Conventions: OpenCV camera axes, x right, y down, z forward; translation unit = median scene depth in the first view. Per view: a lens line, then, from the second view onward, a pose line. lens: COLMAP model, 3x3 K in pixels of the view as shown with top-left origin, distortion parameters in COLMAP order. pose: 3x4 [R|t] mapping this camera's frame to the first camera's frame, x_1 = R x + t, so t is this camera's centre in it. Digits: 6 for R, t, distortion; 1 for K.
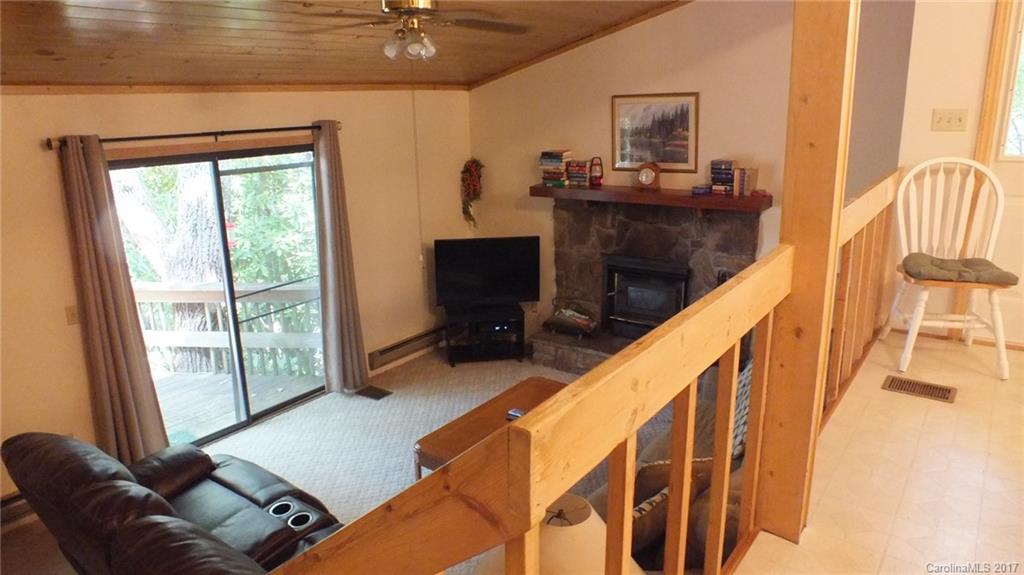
lens RADIAL K [[676.8, 0, 512.0], [0, 676.8, 287.5], [0, 0, 1]] dist [-0.022383, 0.002250]
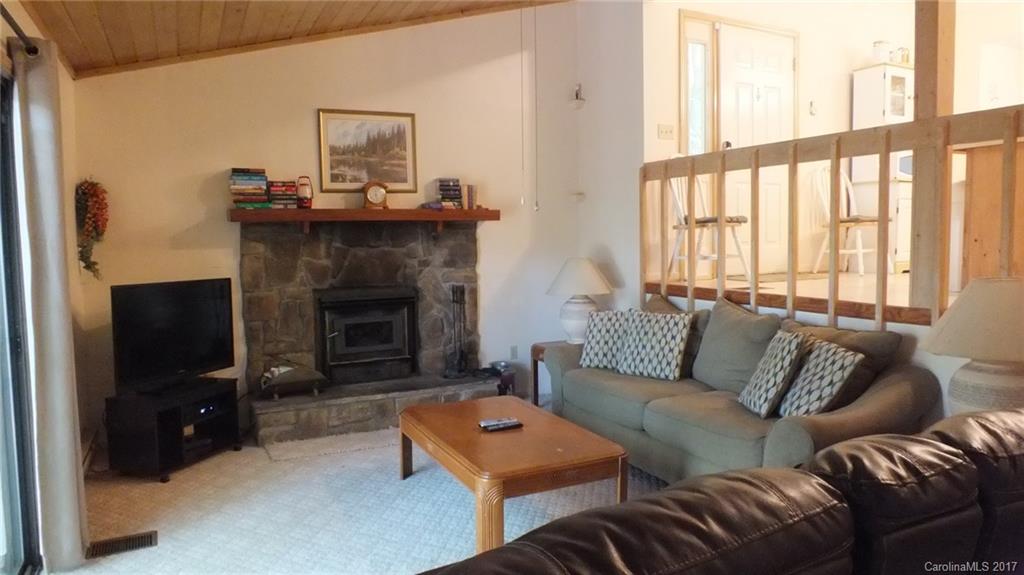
lens RADIAL K [[676.8, 0, 512.0], [0, 676.8, 287.5], [0, 0, 1]] dist [-0.022383, 0.002250]
pose [[0.462032, -0.053903, 0.885224, -0.533550], [0.233639, 0.970289, -0.062863, 0.061362], [-0.855534, 0.235868, 0.460898, 0.424674]]
